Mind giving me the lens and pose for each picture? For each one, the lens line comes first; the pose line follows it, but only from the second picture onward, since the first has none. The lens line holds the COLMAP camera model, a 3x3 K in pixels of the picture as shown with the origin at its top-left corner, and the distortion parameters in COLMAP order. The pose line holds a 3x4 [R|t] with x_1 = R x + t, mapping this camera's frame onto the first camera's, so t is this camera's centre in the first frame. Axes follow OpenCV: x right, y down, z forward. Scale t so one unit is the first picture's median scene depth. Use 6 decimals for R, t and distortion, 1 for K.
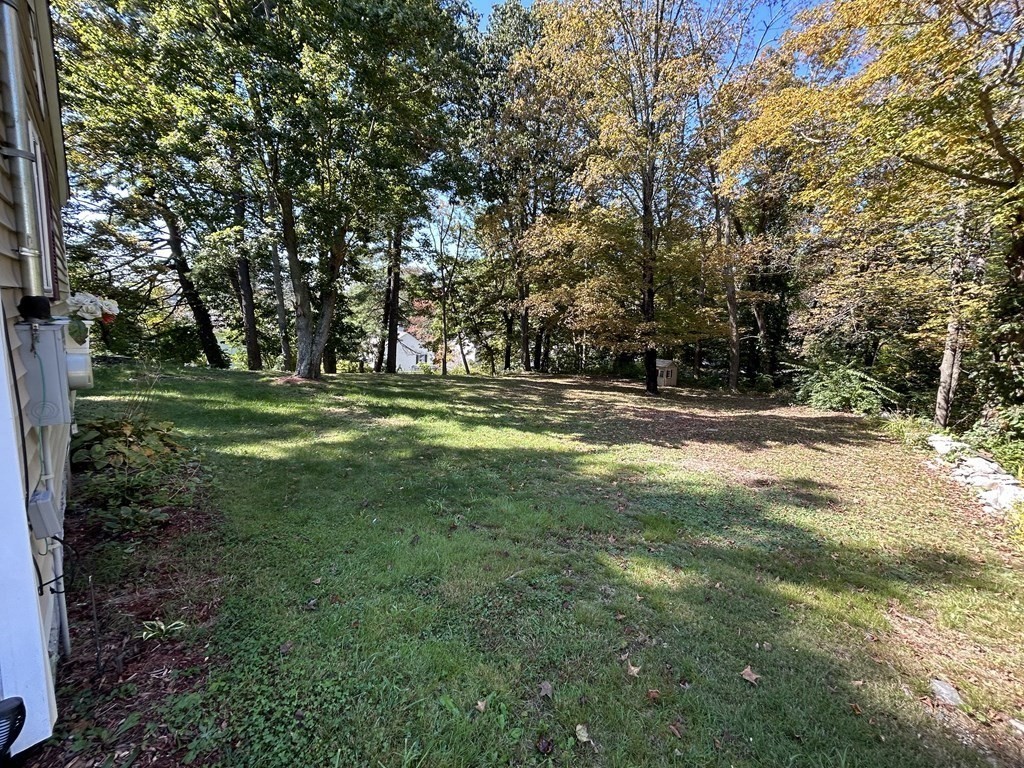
lens RADIAL K [[413.1, 0, 513.1], [0, 413.1, 384.8], [0, 0, 1]] dist [0.000237, 0.000573]
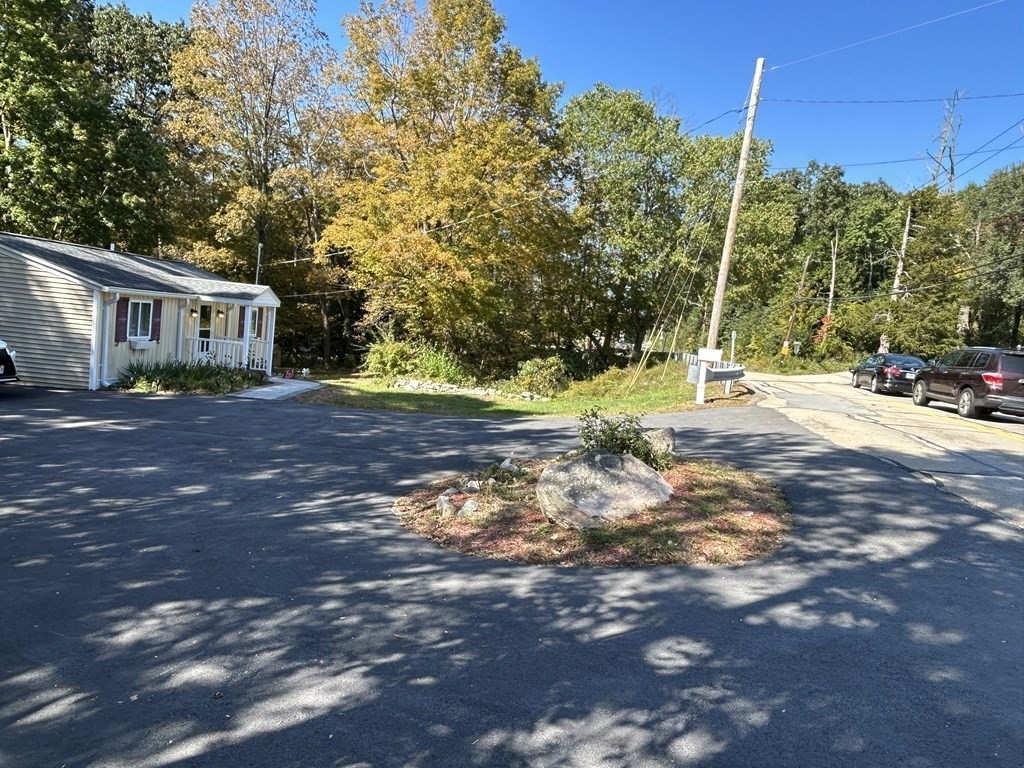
lens RADIAL K [[690.5, 0, 512.9], [0, 690.5, 387.6], [0, 0, 1]] dist [0.000172, -0.002108]
pose [[0.732796, -0.043949, 0.679028, -0.348716], [0.043948, 0.998885, 0.017223, 0.044183], [-0.679028, 0.017221, 0.733911, -0.665809]]
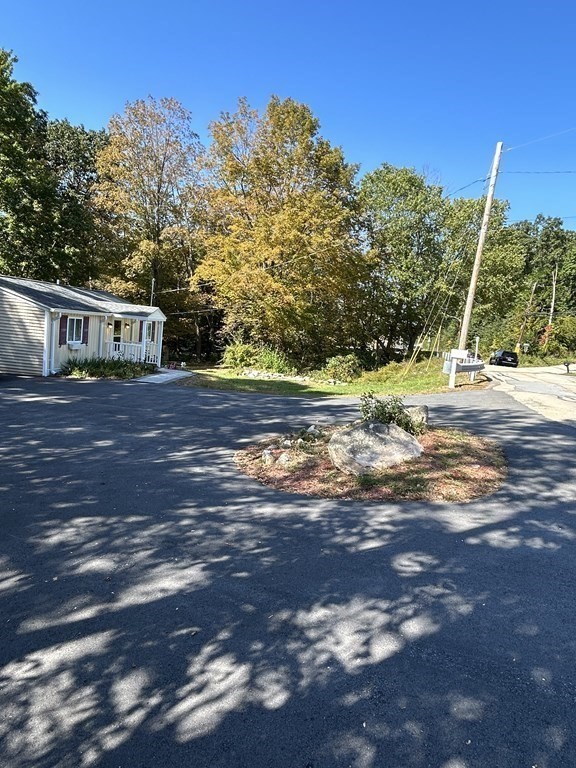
lens RADIAL K [[471.7, 0, 288.9], [0, 471.7, 385.3], [0, 0, 1]] dist [0.001439, -0.002905]
pose [[0.782903, -0.054035, 0.619793, -0.345737], [0.040461, 0.998534, 0.035946, 0.043329], [-0.620827, -0.003065, 0.783942, -0.669565]]
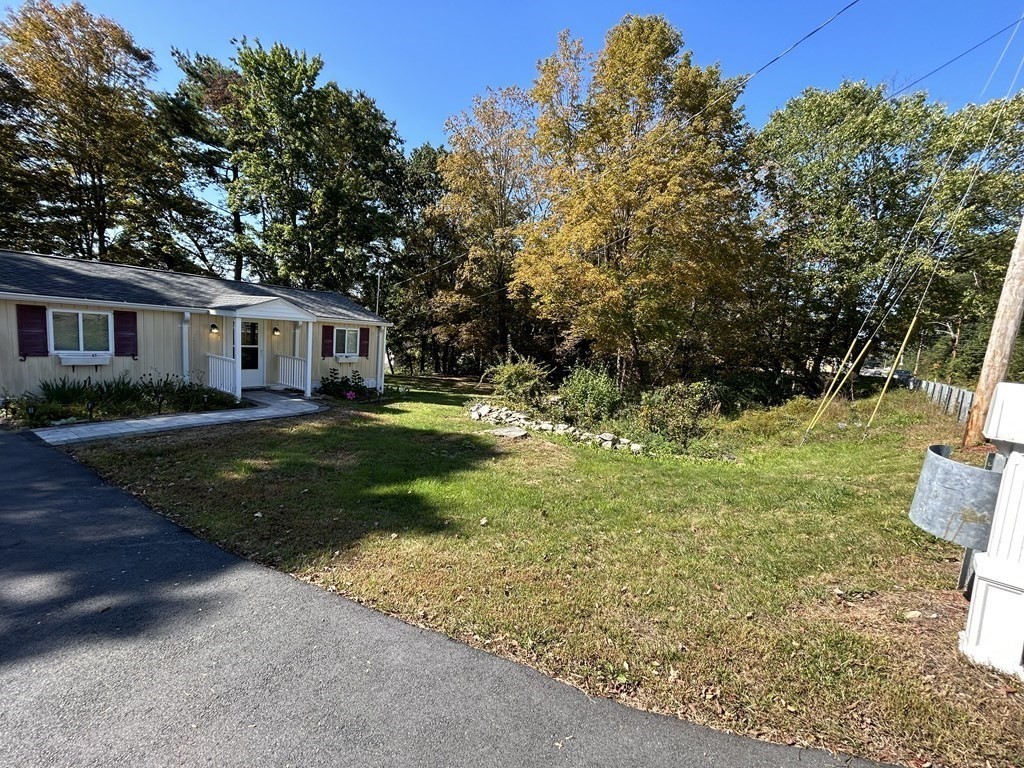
lens RADIAL K [[413.1, 0, 511.8], [0, 413.1, 381.3], [0, 0, 1]] dist [0.000237, 0.000573]
pose [[0.979830, -0.000129, 0.199832, 0.003596], [0.005062, 0.999695, -0.024176, 0.031766], [-0.199768, 0.024700, 0.979532, -0.440225]]
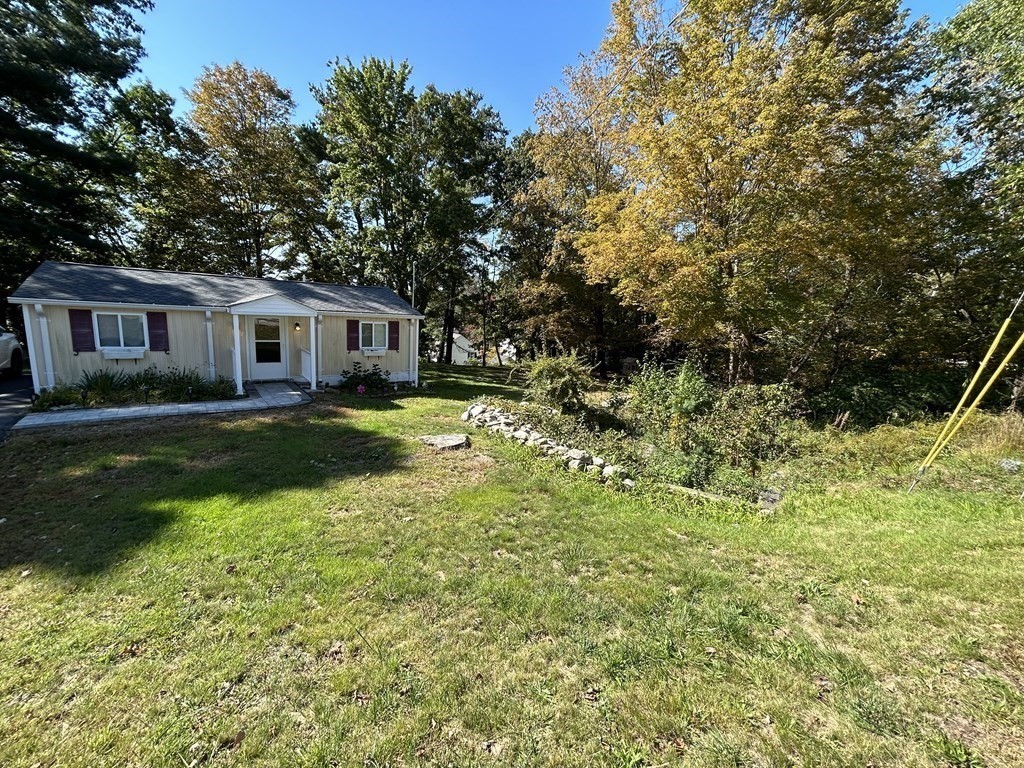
lens RADIAL K [[413.1, 0, 511.9], [0, 413.1, 380.8], [0, 0, 1]] dist [0.000237, 0.000573]
pose [[0.990734, 0.018254, -0.134584, 0.119695], [-0.018747, 0.999821, -0.002394, 0.025559], [0.134516, 0.004895, 0.990899, -0.397110]]
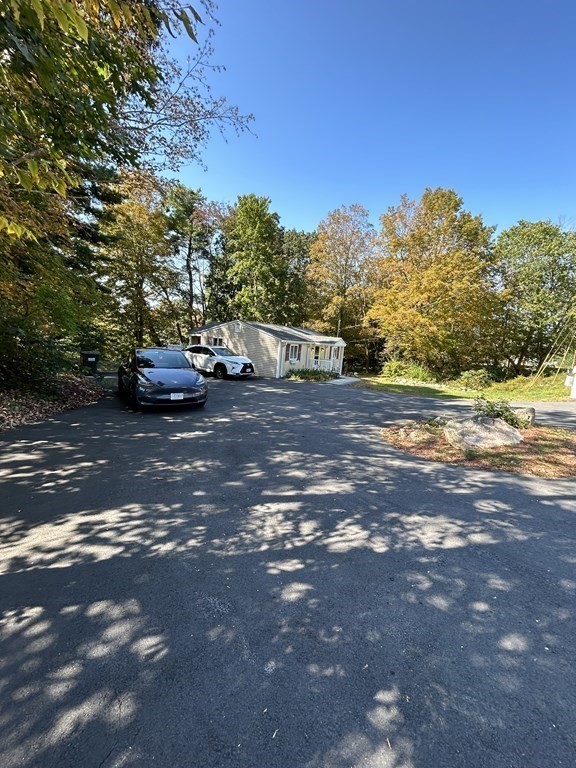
lens RADIAL K [[309.8, 0, 289.9], [0, 309.8, 384.1], [0, 0, 1]] dist [0.000237, 0.000573]
pose [[0.972487, -0.010680, 0.232713, -0.349659], [0.008083, 0.999894, 0.012111, 0.045094], [-0.232817, -0.009897, 0.972470, -0.687997]]
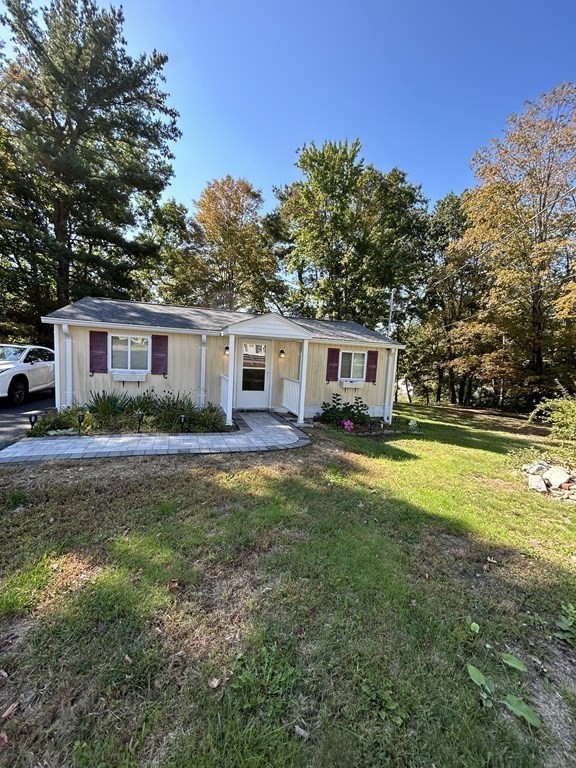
lens RADIAL K [[309.8, 0, 289.2], [0, 309.8, 383.1], [0, 0, 1]] dist [0.000237, 0.000573]
pose [[0.895208, 0.032365, -0.444471, 0.000131], [-0.074477, 0.994198, -0.077610, 0.024250], [0.439380, 0.102580, 0.892425, -0.283656]]
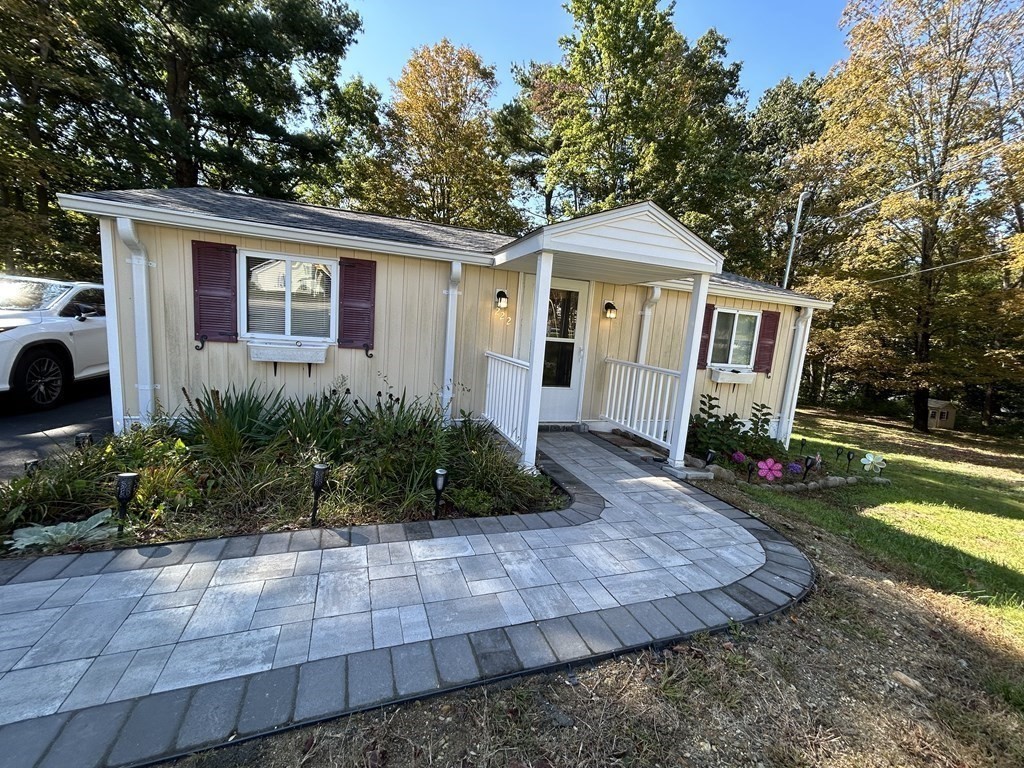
lens RADIAL K [[413.1, 0, 512.1], [0, 413.1, 382.7], [0, 0, 1]] dist [0.000237, 0.000573]
pose [[0.898950, 0.074983, -0.431586, -0.084566], [-0.096838, 0.994882, -0.028854, 0.017185], [0.427214, 0.067732, 0.901610, -0.220285]]
